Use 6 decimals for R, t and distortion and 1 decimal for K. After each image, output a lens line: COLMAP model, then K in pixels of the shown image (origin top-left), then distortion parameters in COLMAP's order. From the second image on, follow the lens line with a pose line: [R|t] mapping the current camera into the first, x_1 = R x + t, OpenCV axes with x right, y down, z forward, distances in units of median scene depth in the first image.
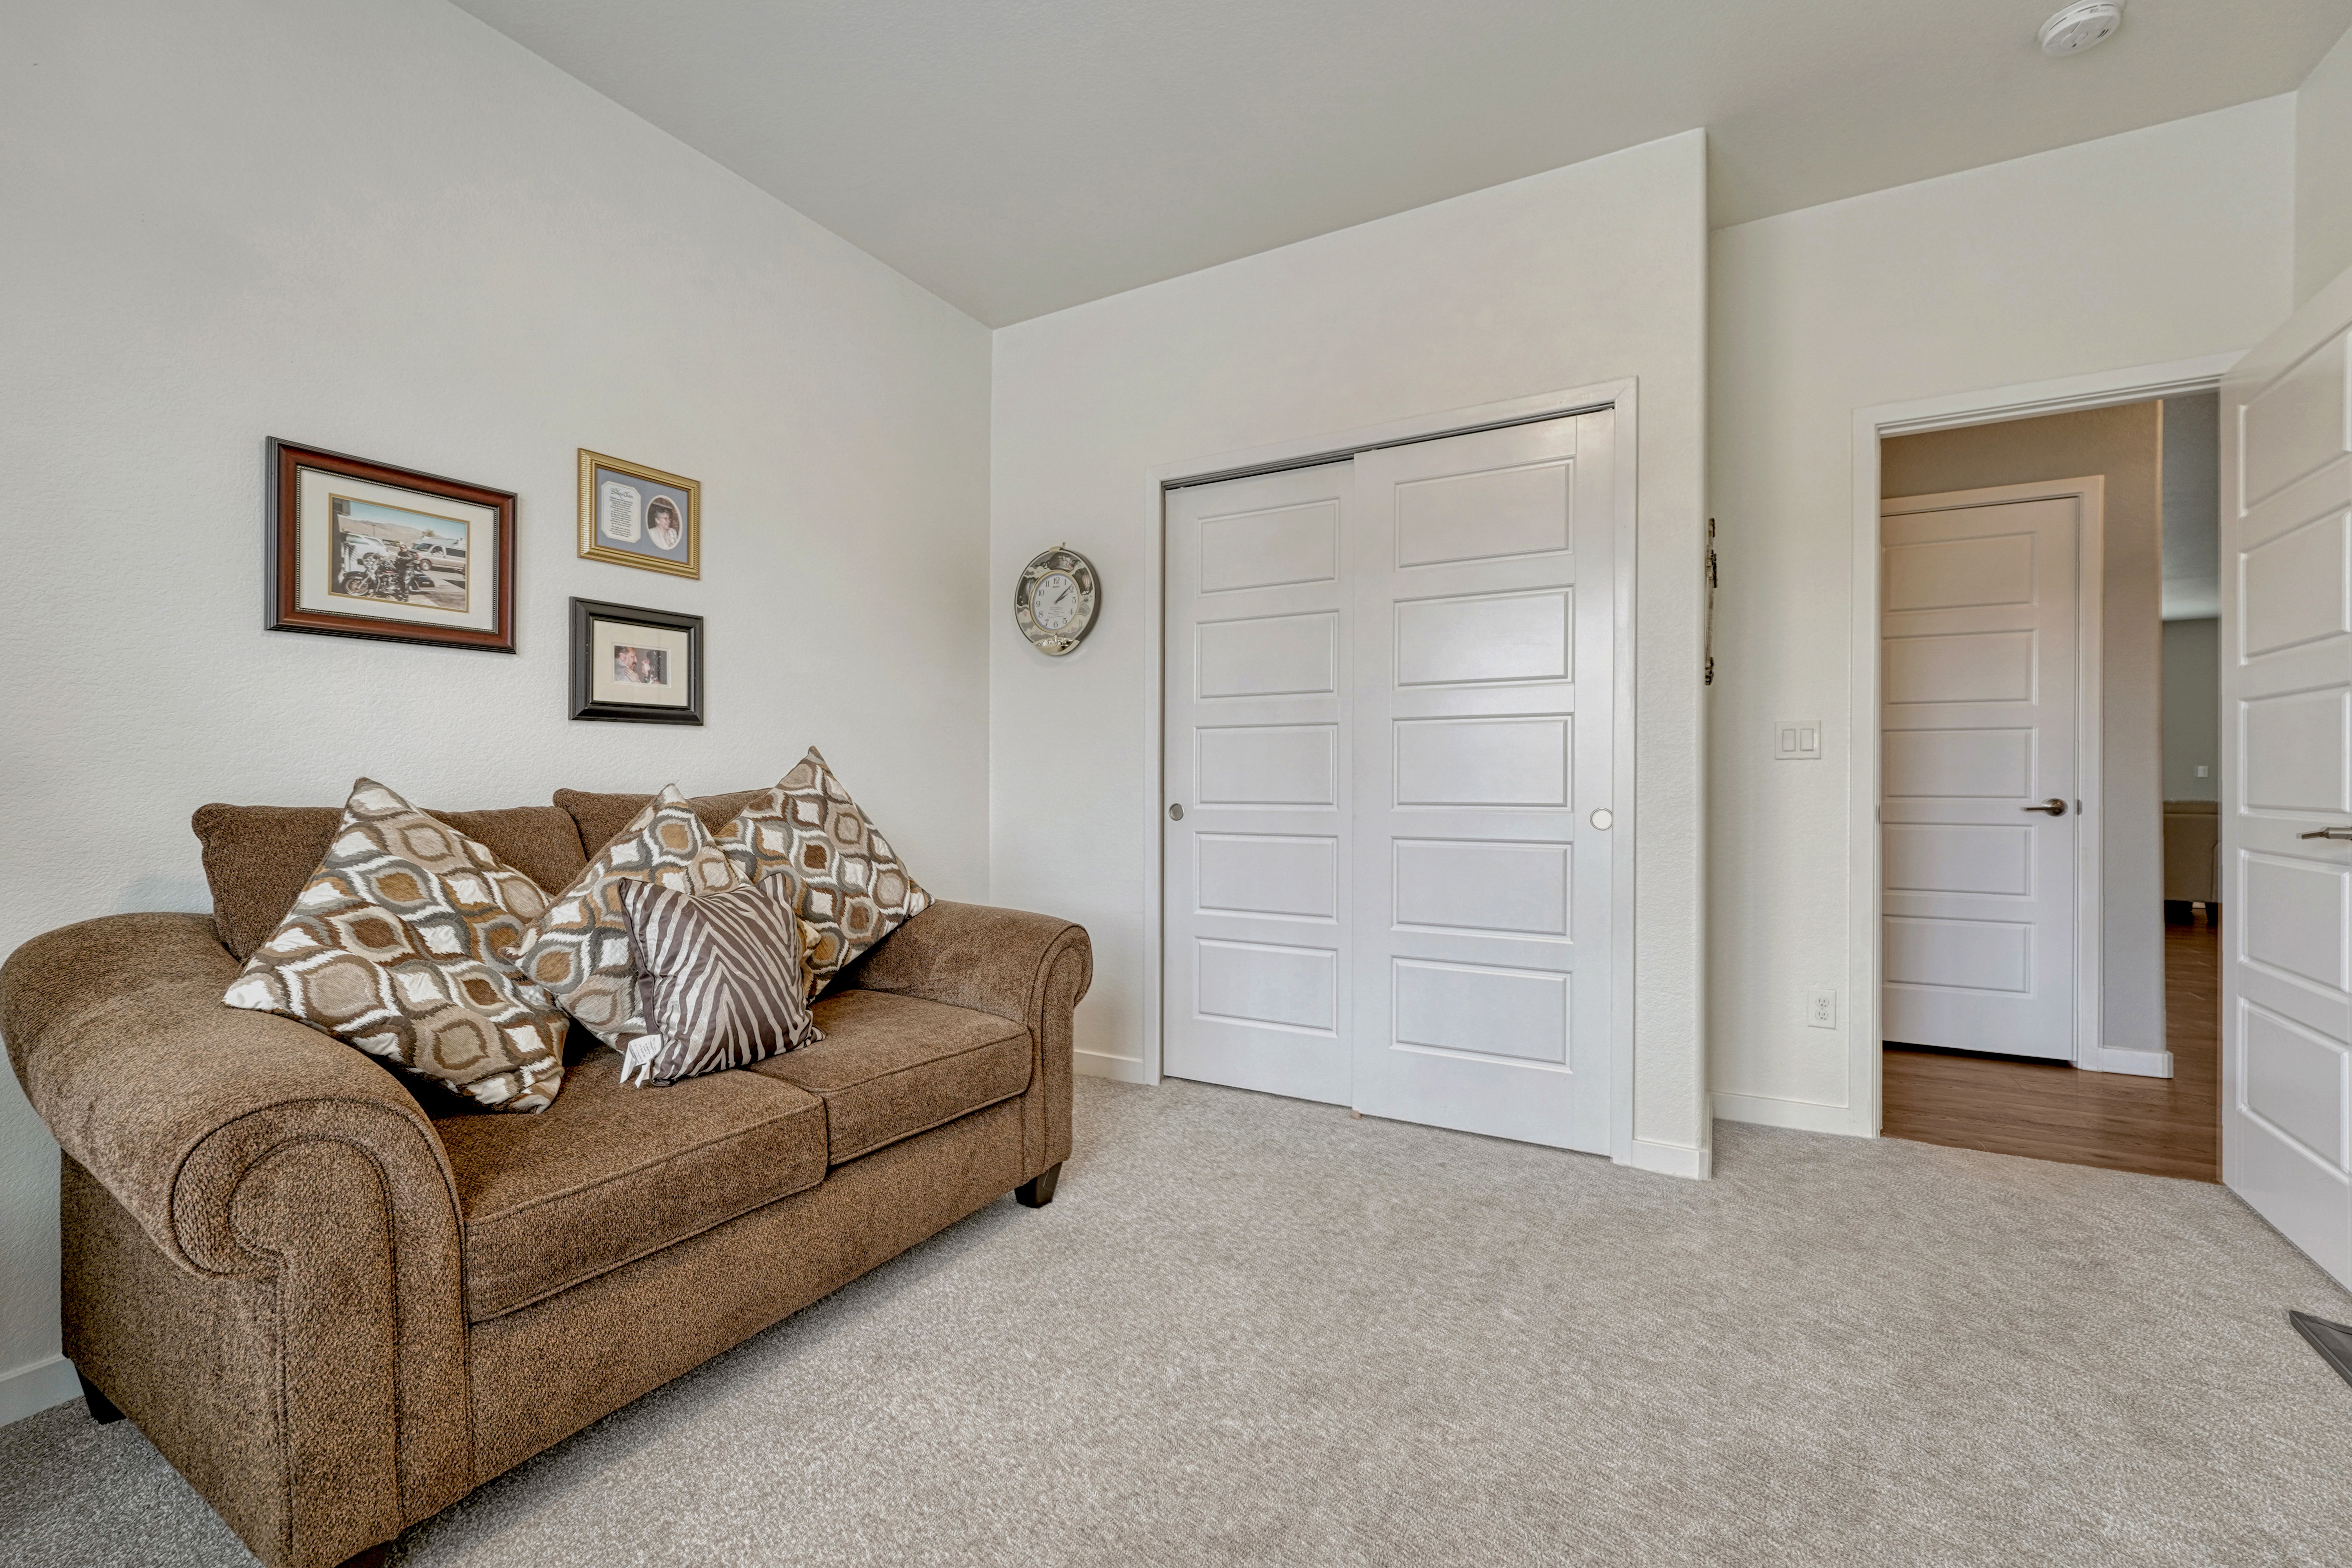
lens RADIAL K [[971.2, 0, 1176.1], [0, 971.2, 778.0], [0, 0, 1]] dist [-0.013795, 0.001651]
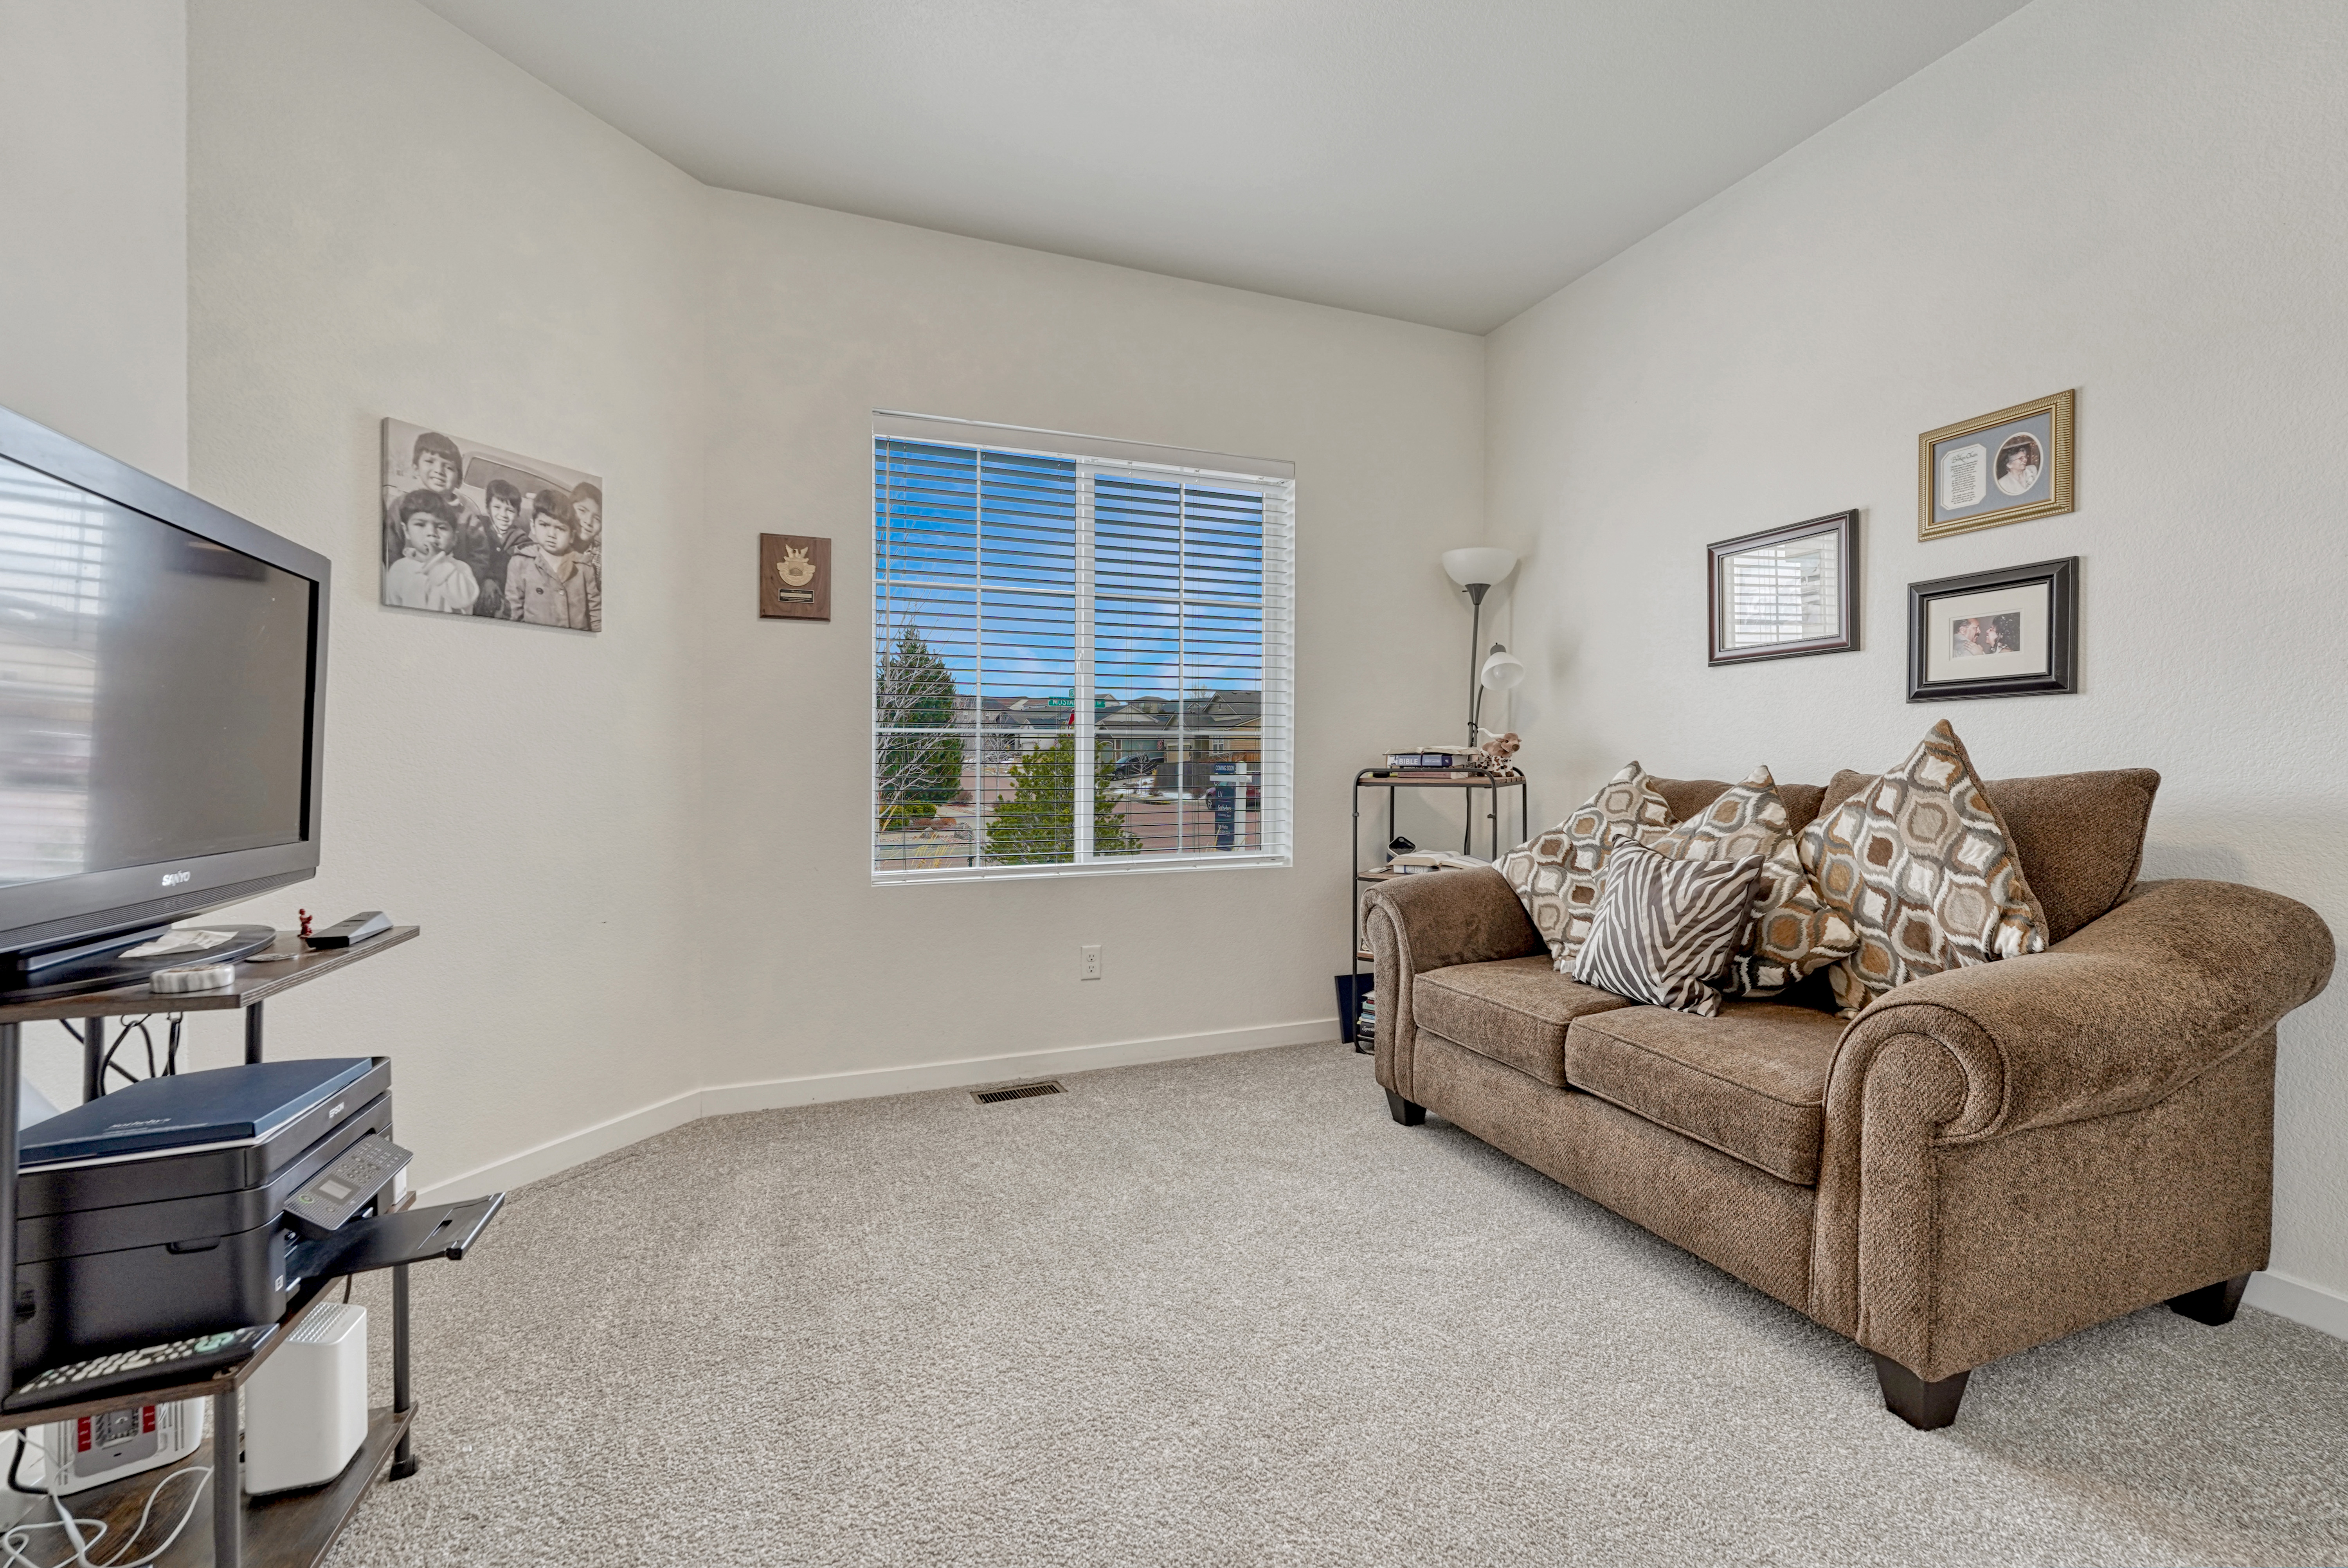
lens RADIAL K [[969.5, 0, 1176.9], [0, 969.5, 772.4], [0, 0, 1]] dist [-0.013795, 0.001651]
pose [[-0.622614, 0.011733, -0.782441, 0.661517], [0.004394, 0.999924, 0.011498, -0.000790], [0.782517, 0.003721, -0.622618, 1.014284]]
